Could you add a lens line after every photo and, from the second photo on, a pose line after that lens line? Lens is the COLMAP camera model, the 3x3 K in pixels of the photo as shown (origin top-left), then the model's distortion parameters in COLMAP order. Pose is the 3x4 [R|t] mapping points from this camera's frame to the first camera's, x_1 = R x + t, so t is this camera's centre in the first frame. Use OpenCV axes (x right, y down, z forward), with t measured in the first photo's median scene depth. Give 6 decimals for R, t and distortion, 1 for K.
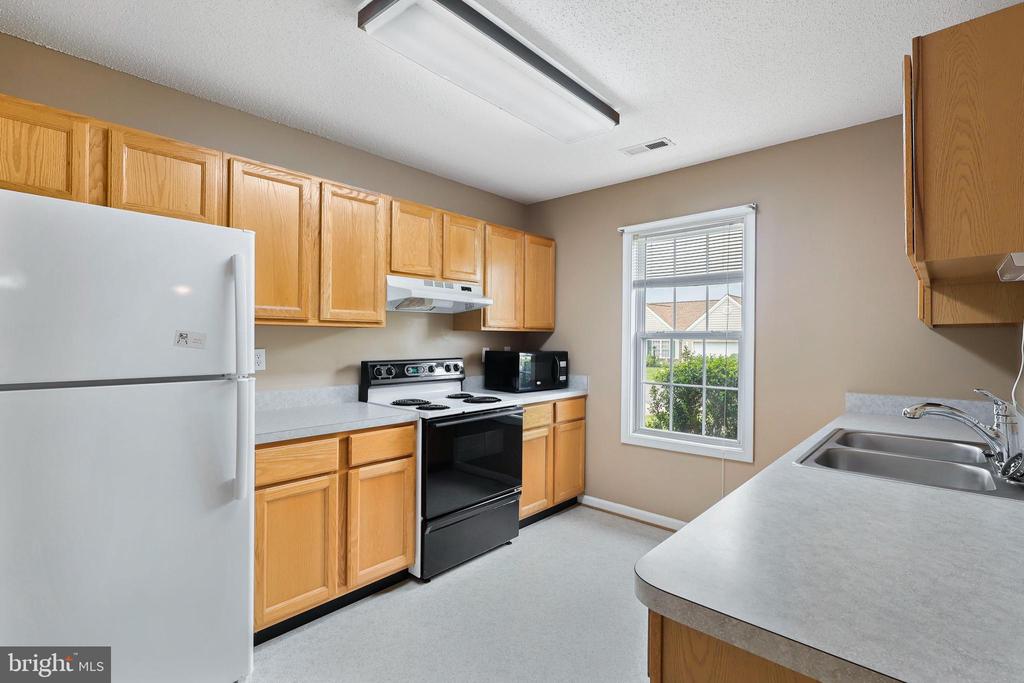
lens RADIAL K [[474.2, 0, 510.0], [0, 474.2, 341.9], [0, 0, 1]] dist [0.000307, 0.000222]
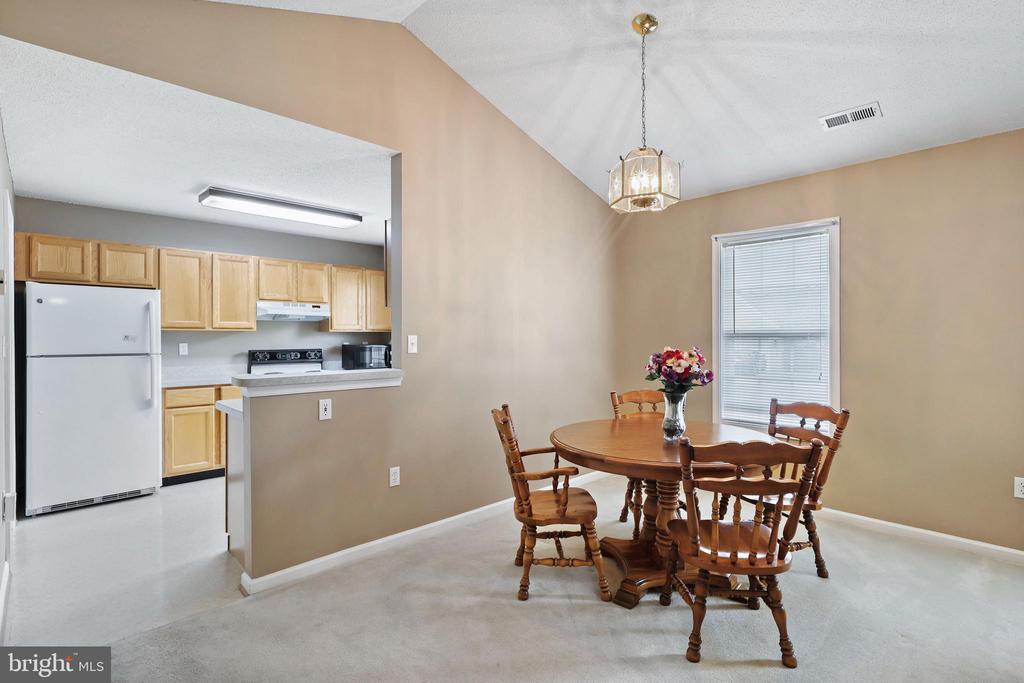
lens RADIAL K [[495.1, 0, 512.0], [0, 495.1, 341.5], [0, 0, 1]] dist [-0.001624, -0.000725]
pose [[0.997552, -0.003294, -0.069851, 0.834307], [0.003662, 0.999980, 0.005151, 0.003100], [0.069833, -0.005394, 0.997544, -0.791954]]
